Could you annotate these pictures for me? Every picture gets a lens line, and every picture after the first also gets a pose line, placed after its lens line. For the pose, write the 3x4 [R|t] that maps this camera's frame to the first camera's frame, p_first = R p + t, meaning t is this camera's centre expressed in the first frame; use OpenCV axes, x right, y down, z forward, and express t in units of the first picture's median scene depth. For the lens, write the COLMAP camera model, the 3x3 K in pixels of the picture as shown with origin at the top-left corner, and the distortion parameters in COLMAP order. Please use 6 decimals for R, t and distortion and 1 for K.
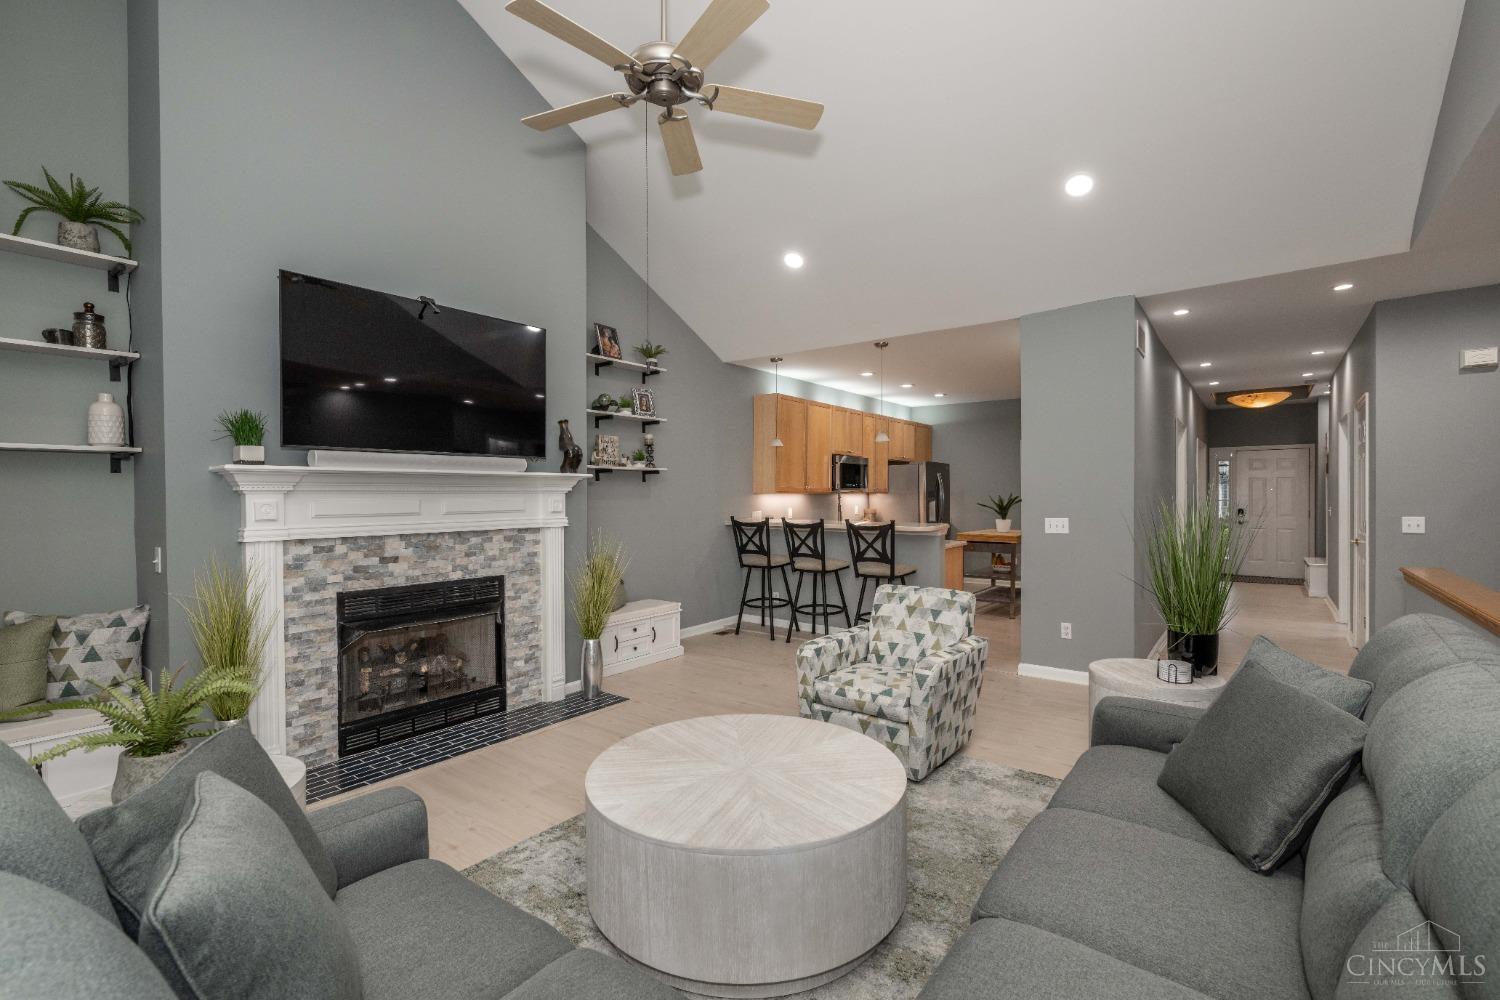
lens RADIAL K [[663.9, 0, 745.9], [0, 663.9, 499.4], [0, 0, 1]] dist [-0.000630, -0.000041]
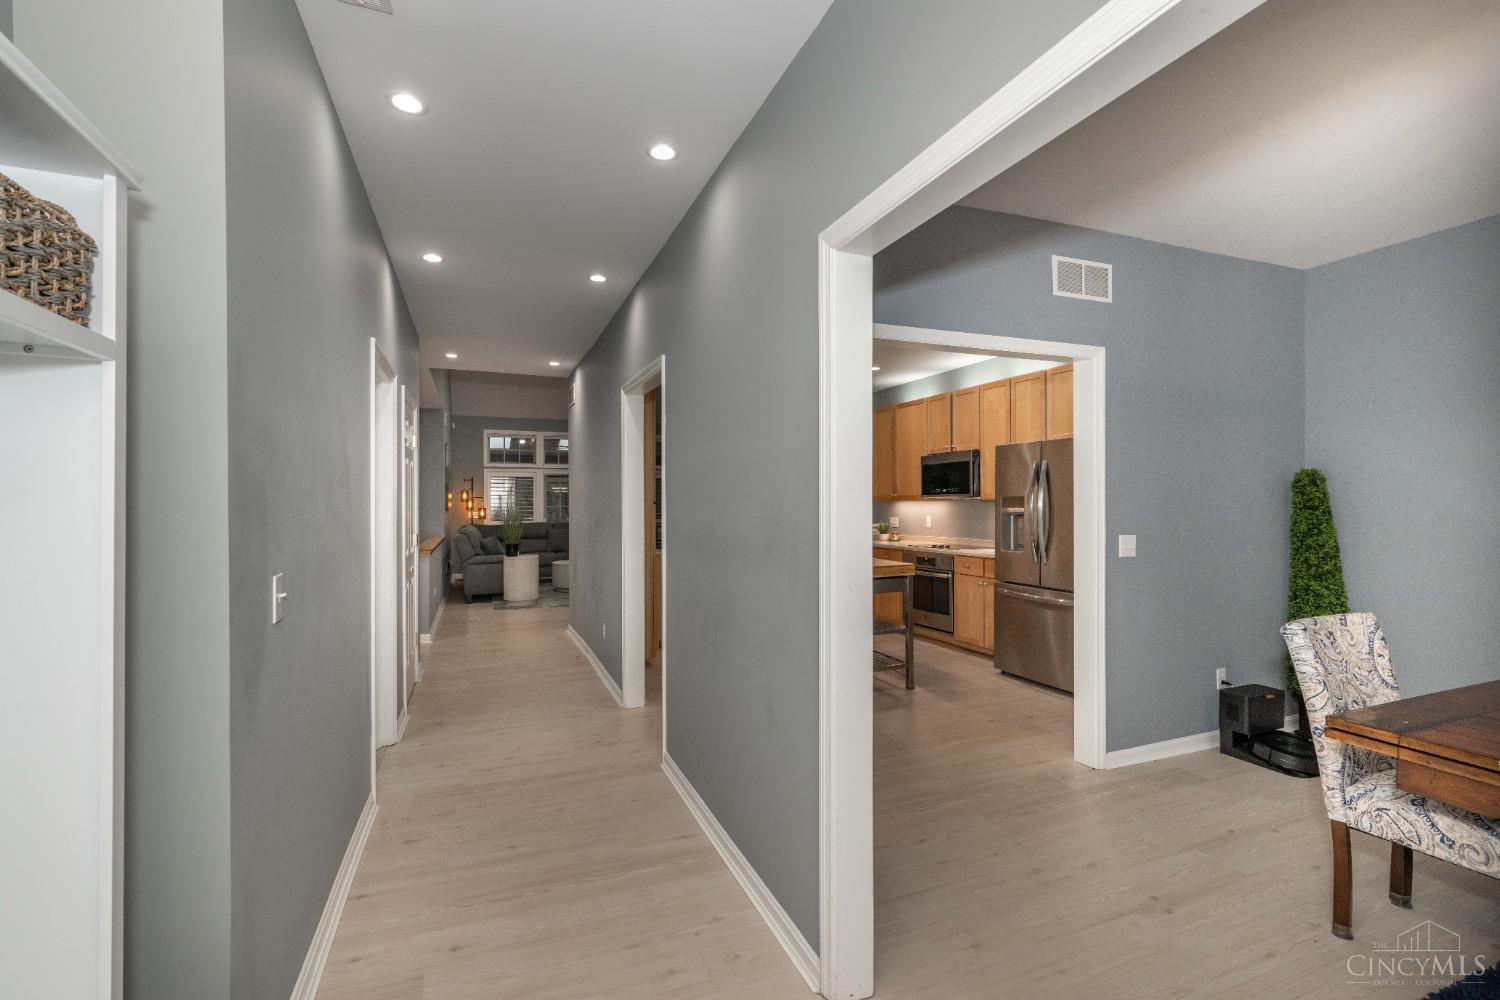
lens RADIAL K [[663.9, 0, 745.9], [0, 663.9, 499.4], [0, 0, 1]] dist [-0.000630, -0.000041]
pose [[-0.504321, 0.005748, -0.863497, 2.953054], [0.000456, 0.999979, 0.006390, -0.060792], [0.863516, 0.002829, -0.504314, 3.759071]]
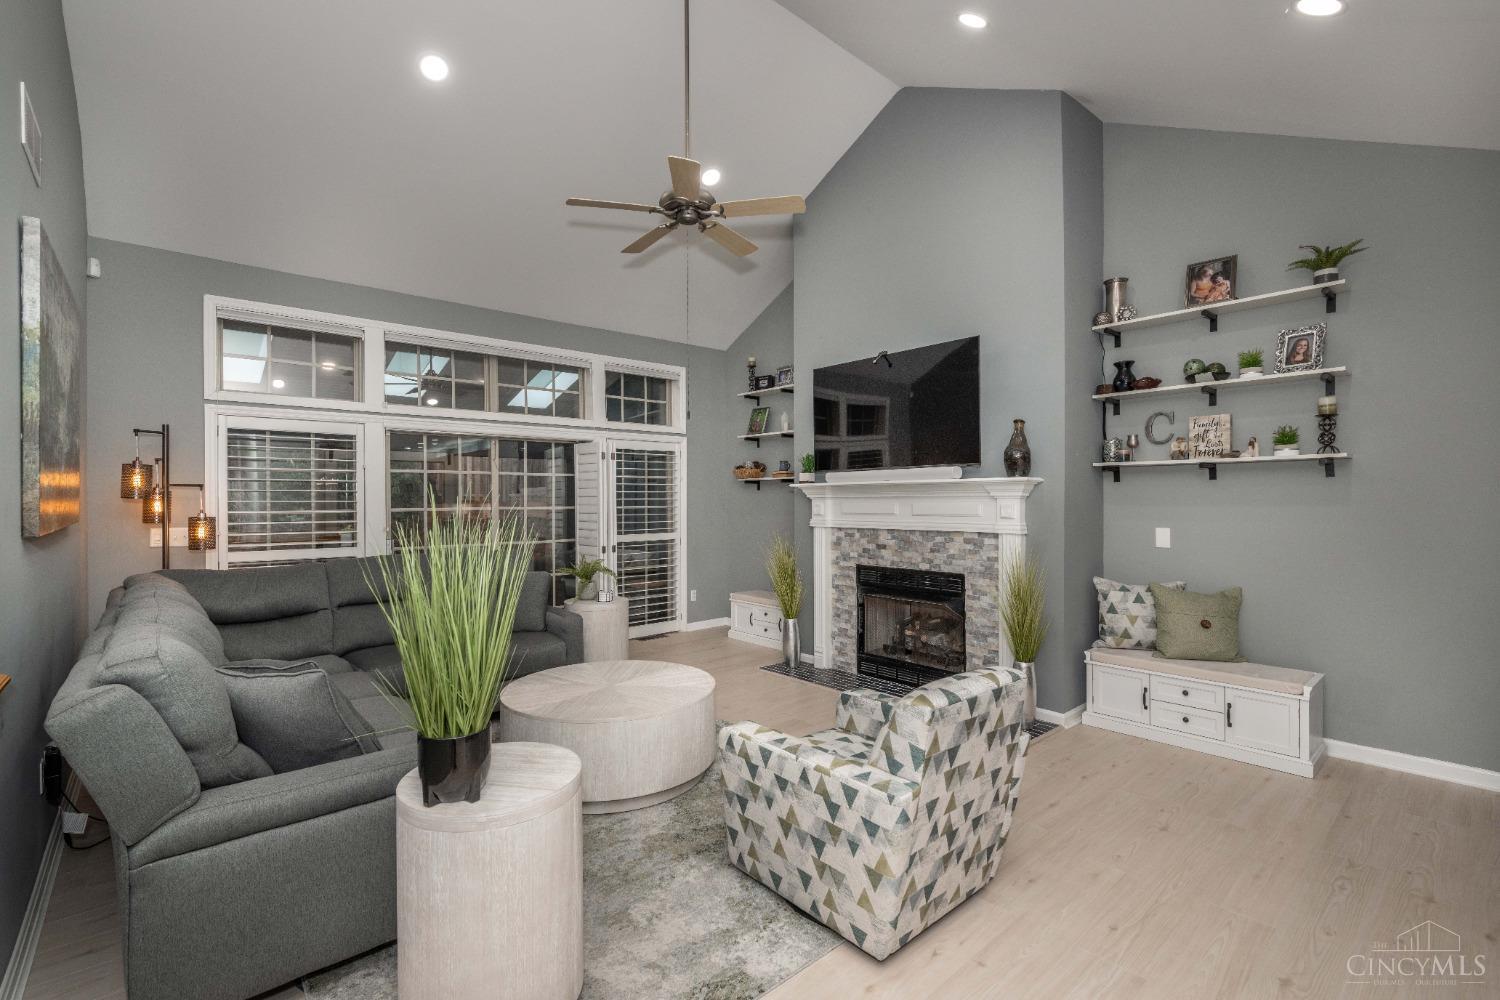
lens RADIAL K [[663.9, 0, 745.9], [0, 663.9, 499.4], [0, 0, 1]] dist [-0.000630, -0.000041]
pose [[-0.190915, 0.005707, -0.981590, 0.804915], [-0.001185, 0.999981, 0.006044, -0.014609], [0.981606, 0.002317, -0.190905, 0.903762]]
